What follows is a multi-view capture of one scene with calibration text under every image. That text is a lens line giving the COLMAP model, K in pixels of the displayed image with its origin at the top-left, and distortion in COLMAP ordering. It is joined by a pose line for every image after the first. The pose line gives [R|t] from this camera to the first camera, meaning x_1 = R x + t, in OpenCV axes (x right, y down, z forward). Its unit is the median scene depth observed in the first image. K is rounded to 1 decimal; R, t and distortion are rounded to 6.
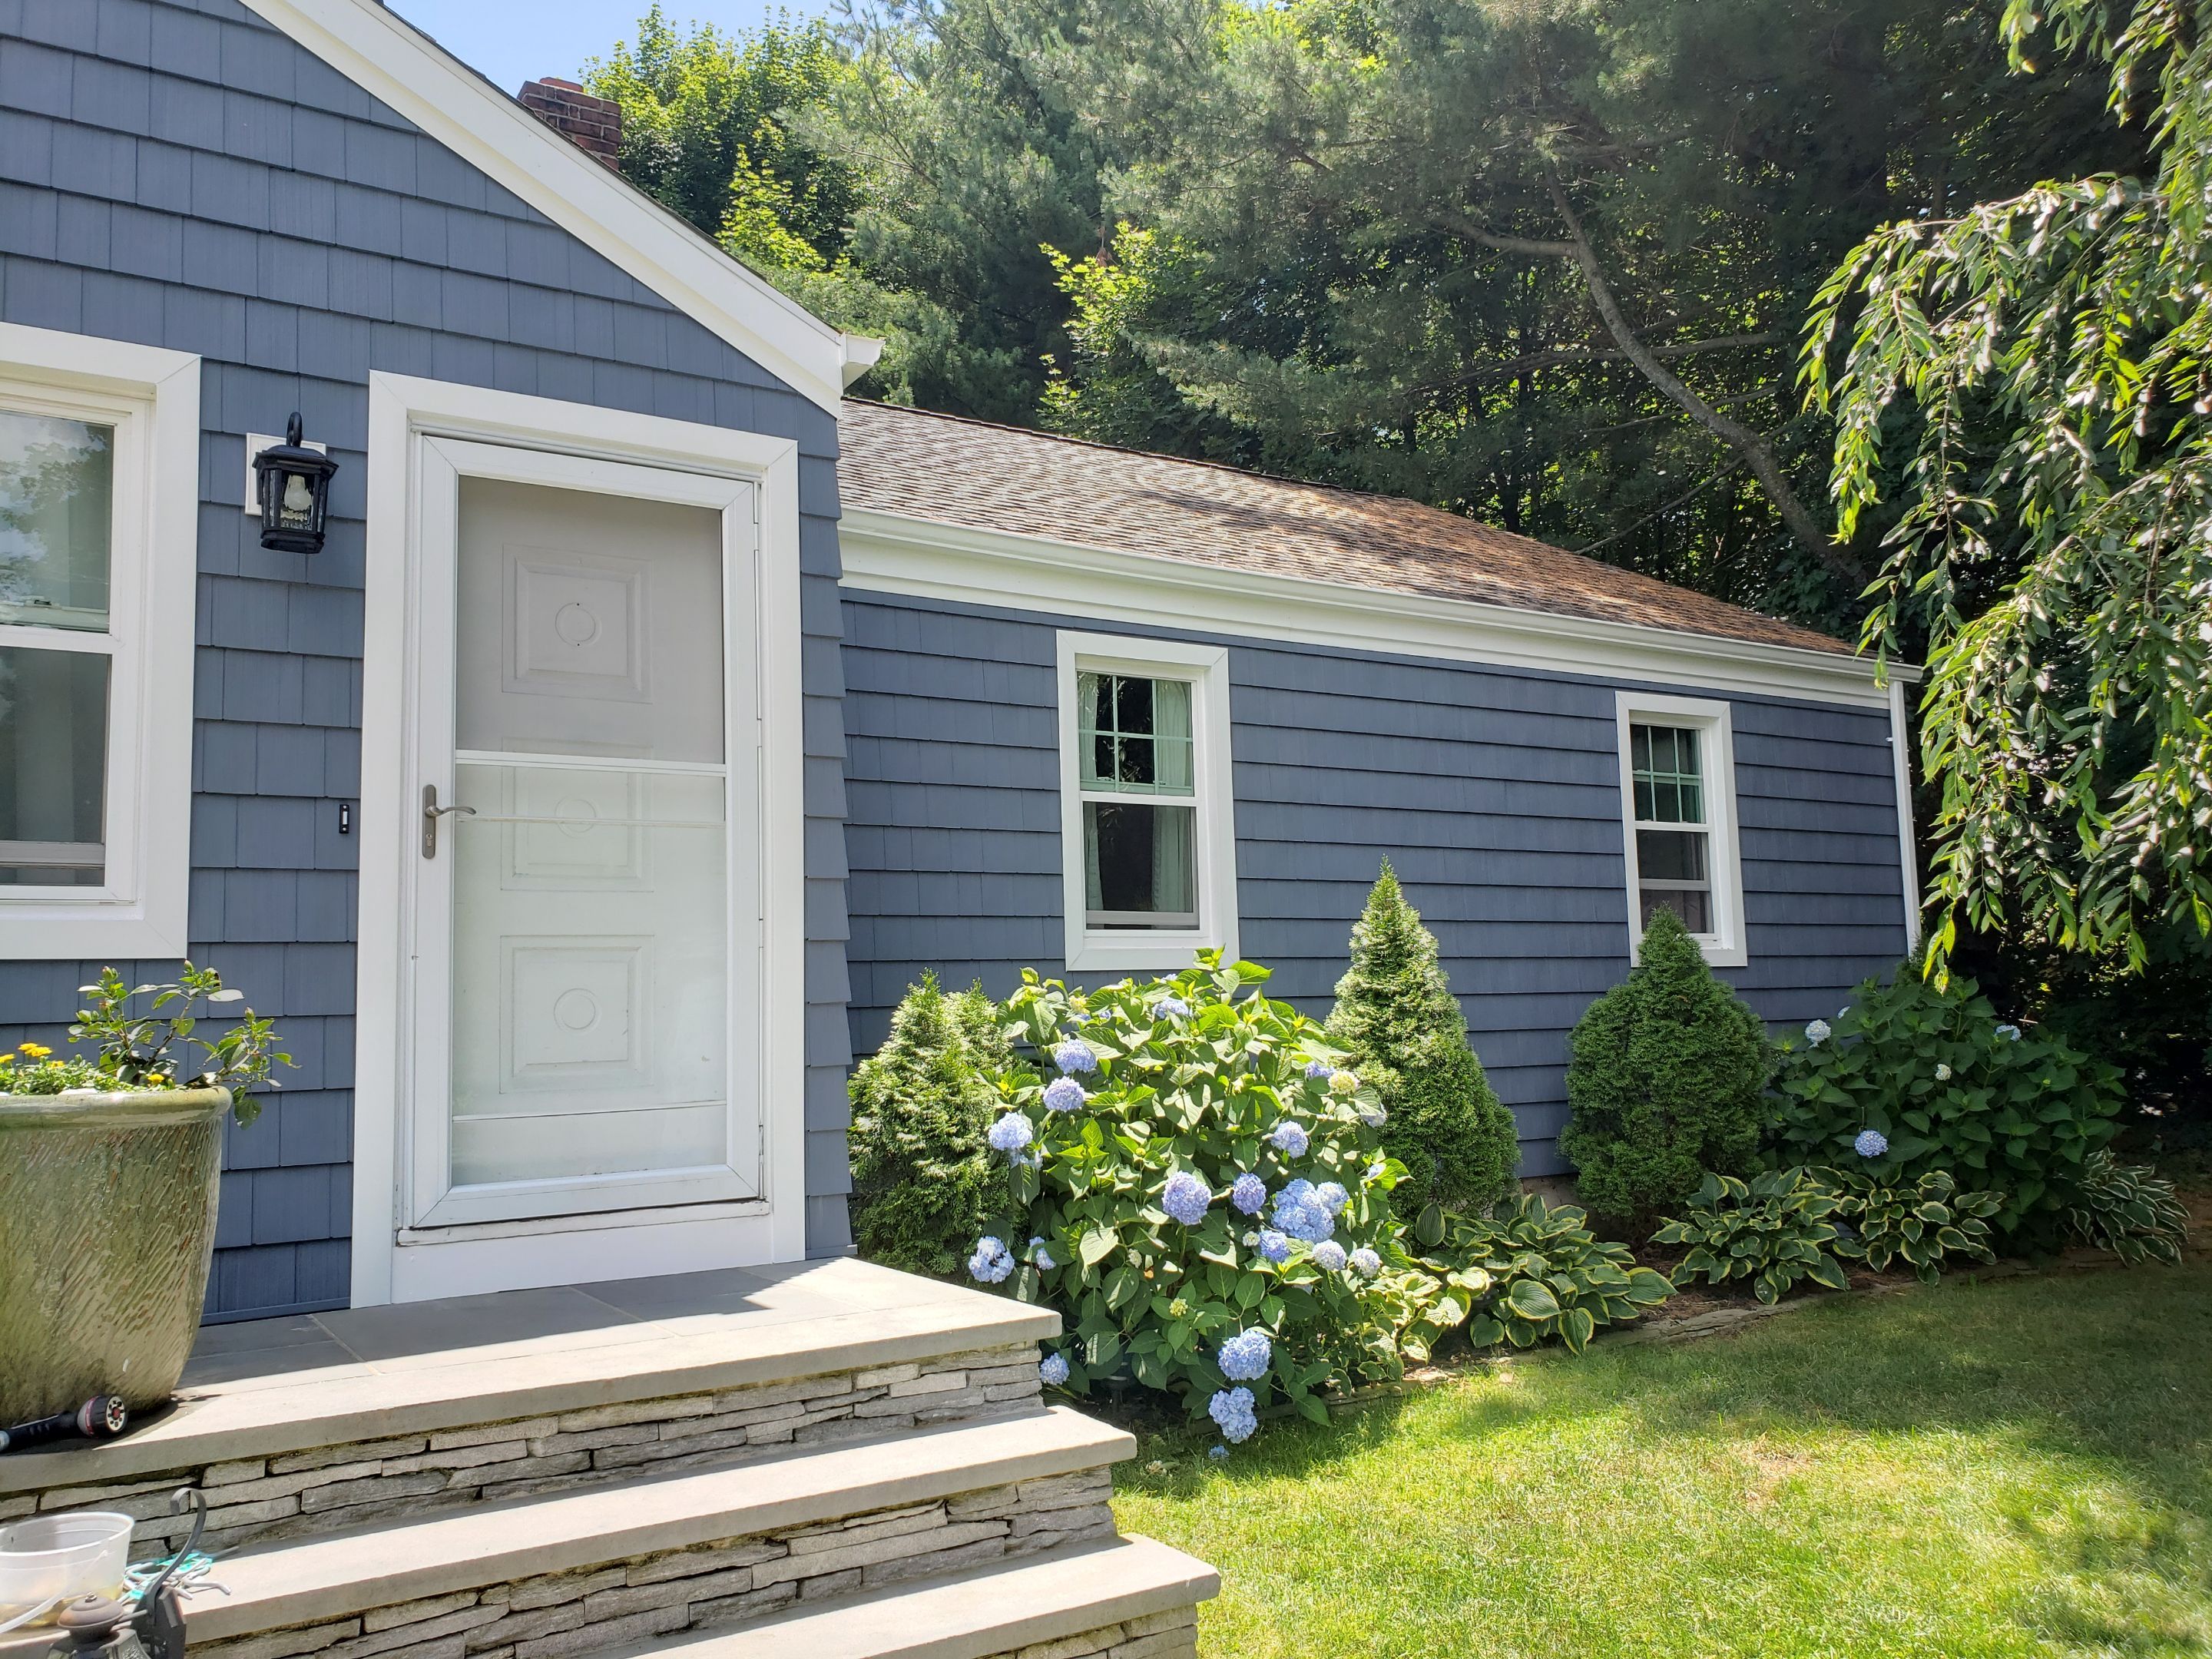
lens RADIAL K [[1721.2, 0, 1108.4], [0, 1721.2, 832.7], [0, 0, 1]] dist [0.041886, -0.067042]
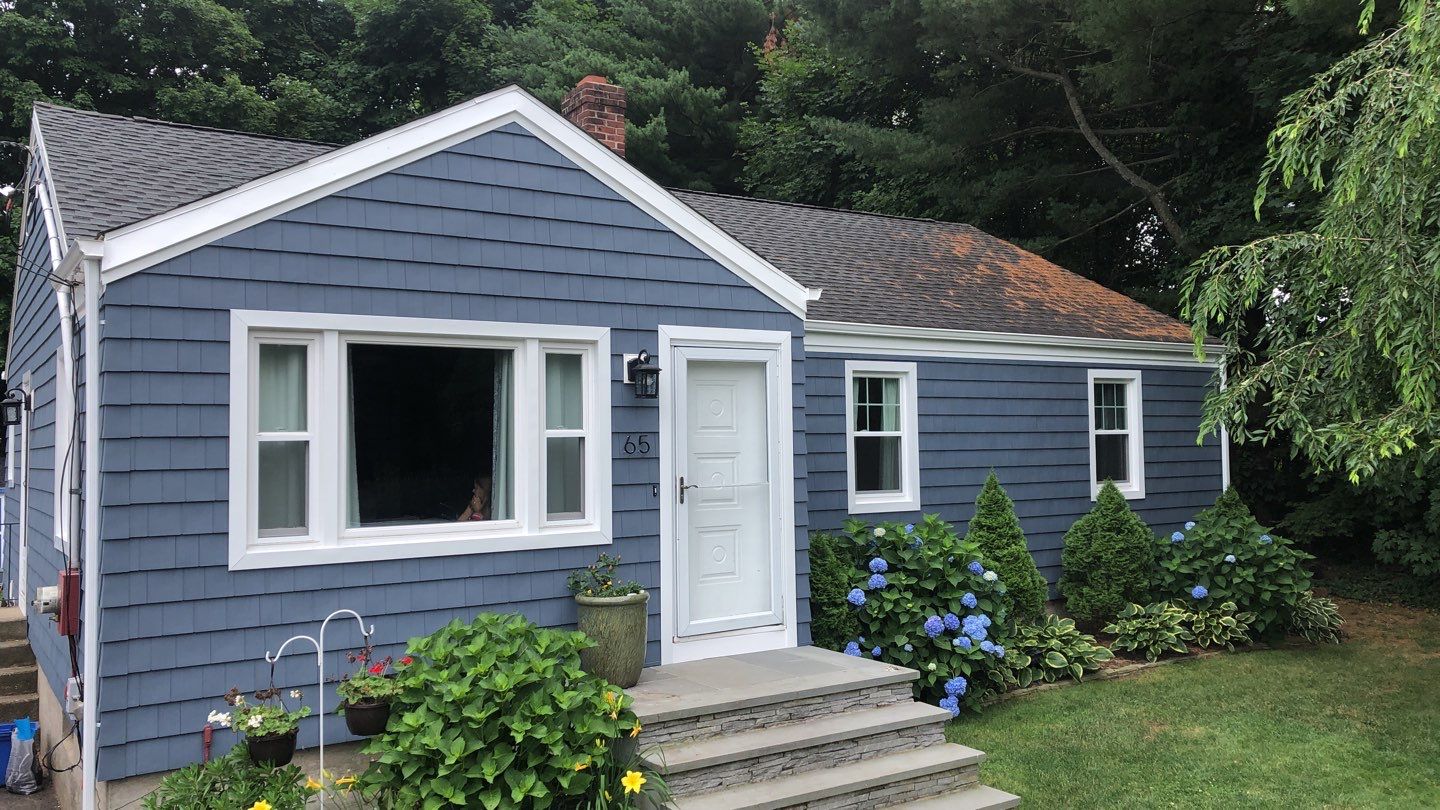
lens RADIAL K [[1161.5, 0, 722.7], [0, 1161.5, 390.1], [0, 0, 1]] dist [0.027268, -0.011114]
pose [[0.999766, 0.015142, 0.015429, -0.221488], [-0.016014, 0.998187, 0.058014, -0.171493], [-0.014523, -0.058248, 0.998197, -0.525659]]
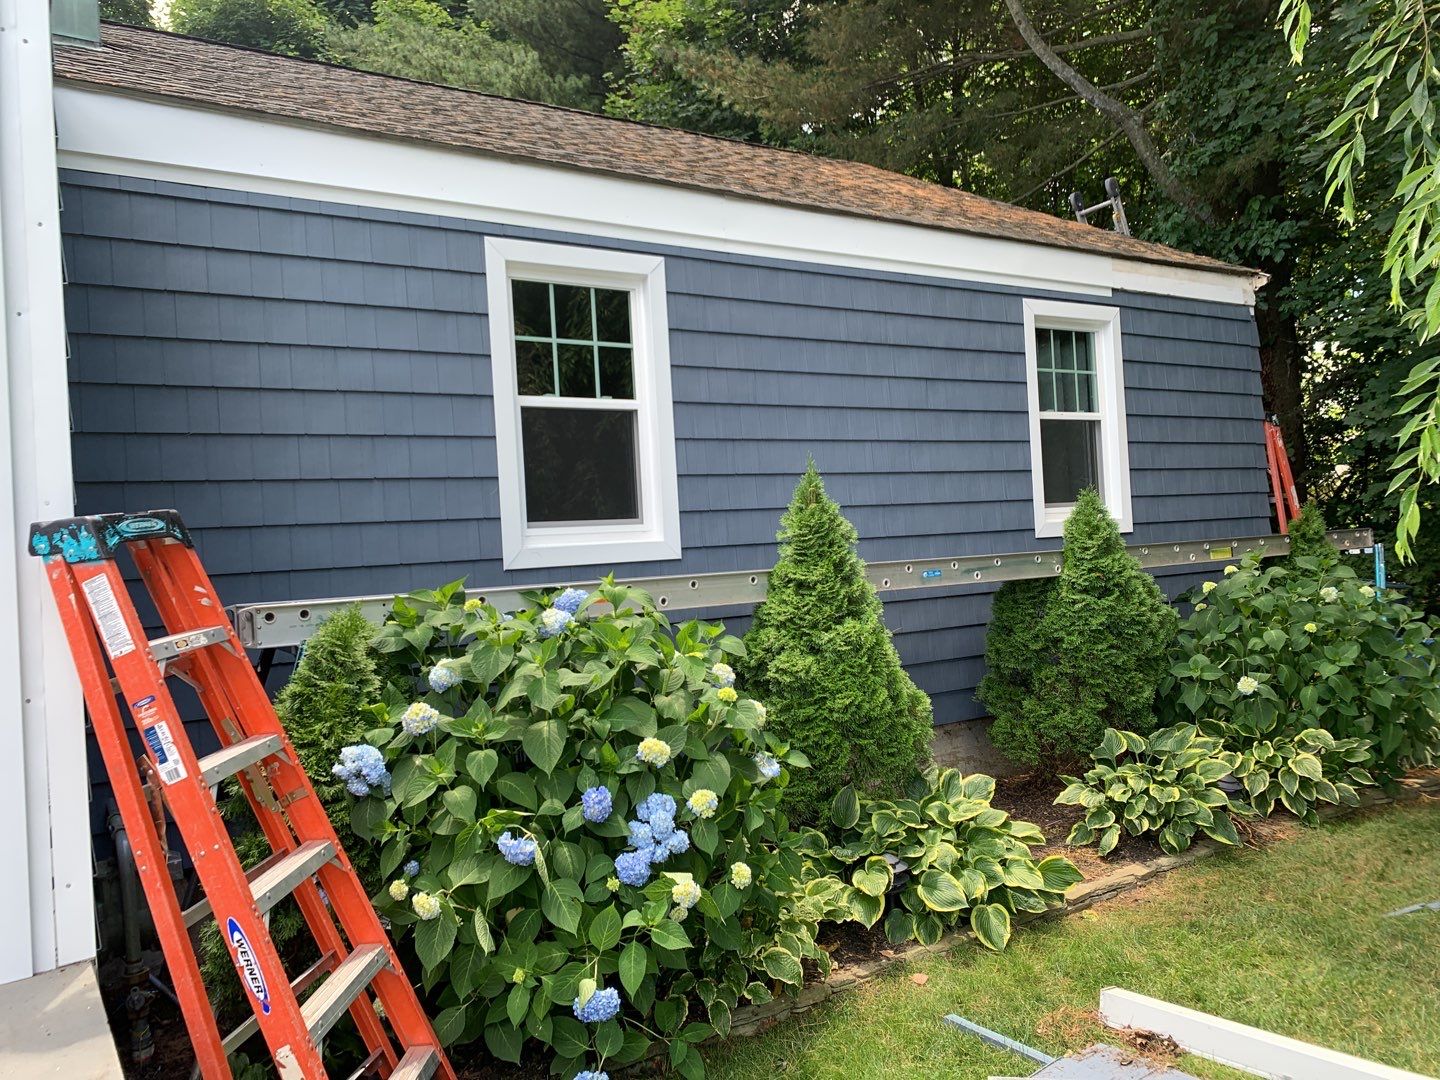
lens RADIAL K [[1091.3, 0, 712.4], [0, 1091.3, 536.8], [0, 0, 1]] dist [0.044410, -0.054408]
pose [[0.999600, -0.026290, 0.010417, 0.097236], [0.025144, 0.994865, 0.098040, -0.001438], [-0.012941, -0.097739, 0.995128, 0.337902]]
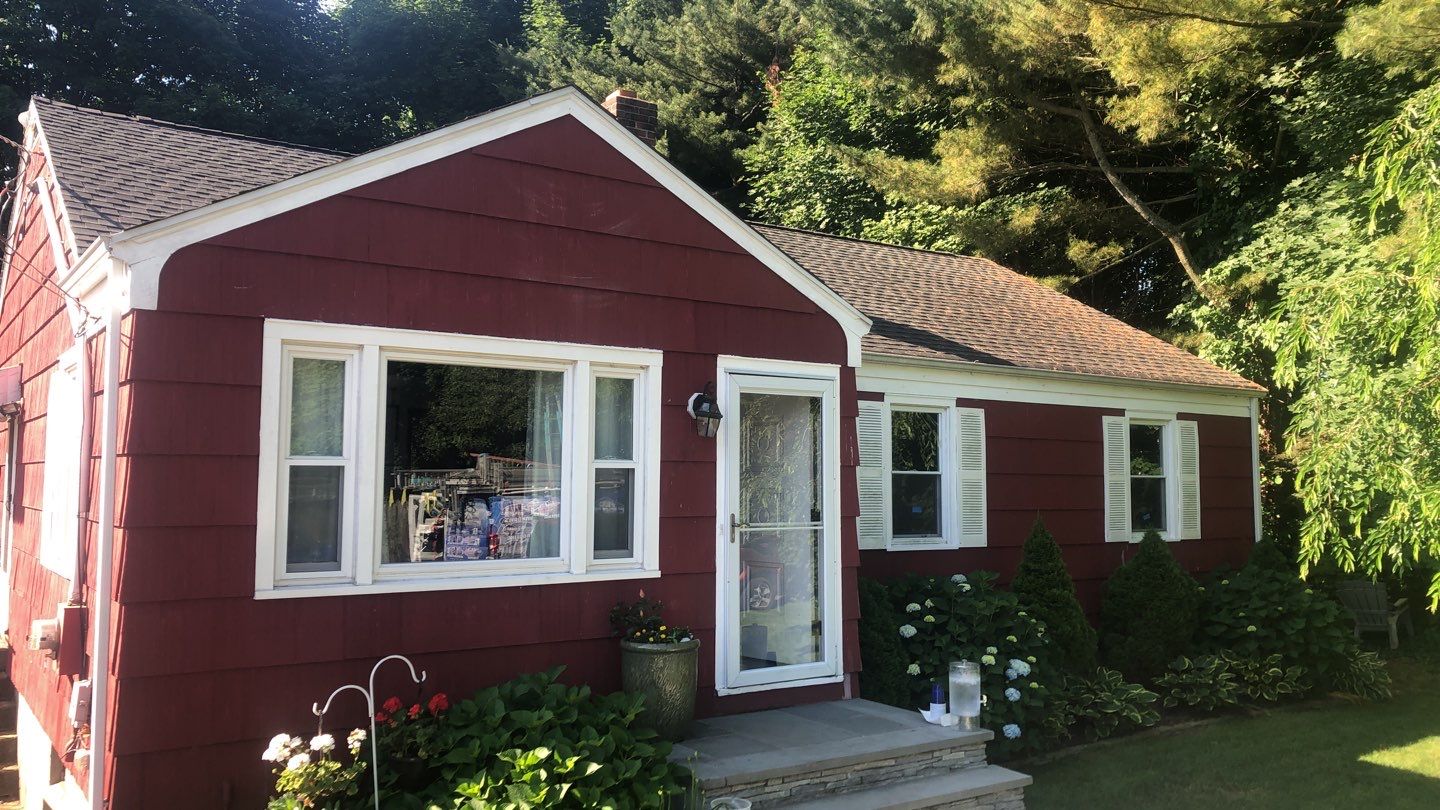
lens RADIAL K [[1154.6, 0, 720.0], [0, 1154.6, 405.0], [0, 0, 1]] dist [0.073080, -0.121750]
pose [[0.998439, 0.040055, 0.038913, -0.303258], [-0.041673, 0.998260, 0.041715, -0.162223], [-0.037175, -0.043271, 0.998371, -0.438105]]
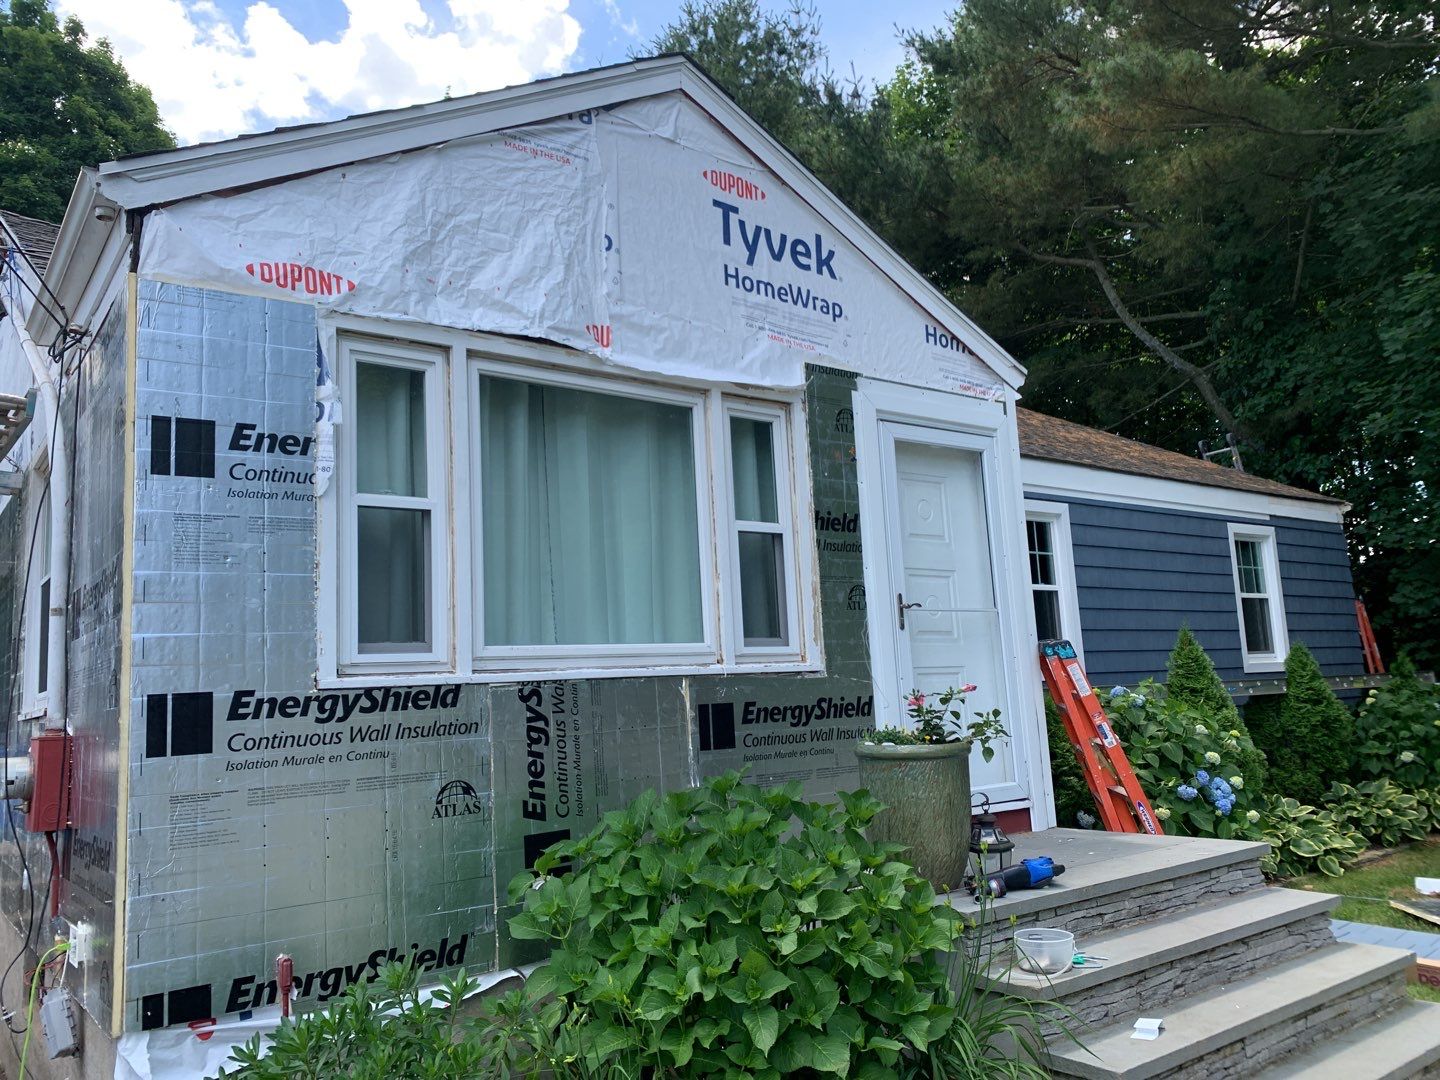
lens RADIAL K [[1104.0, 0, 716.2], [0, 1104.0, 555.6], [0, 0, 1]] dist [-0.031729, 0.051262]
pose [[0.997283, -0.012042, 0.072680, -0.437570], [0.014471, 0.999351, -0.032987, -0.021161], [-0.072236, 0.033950, 0.996810, -0.165525]]
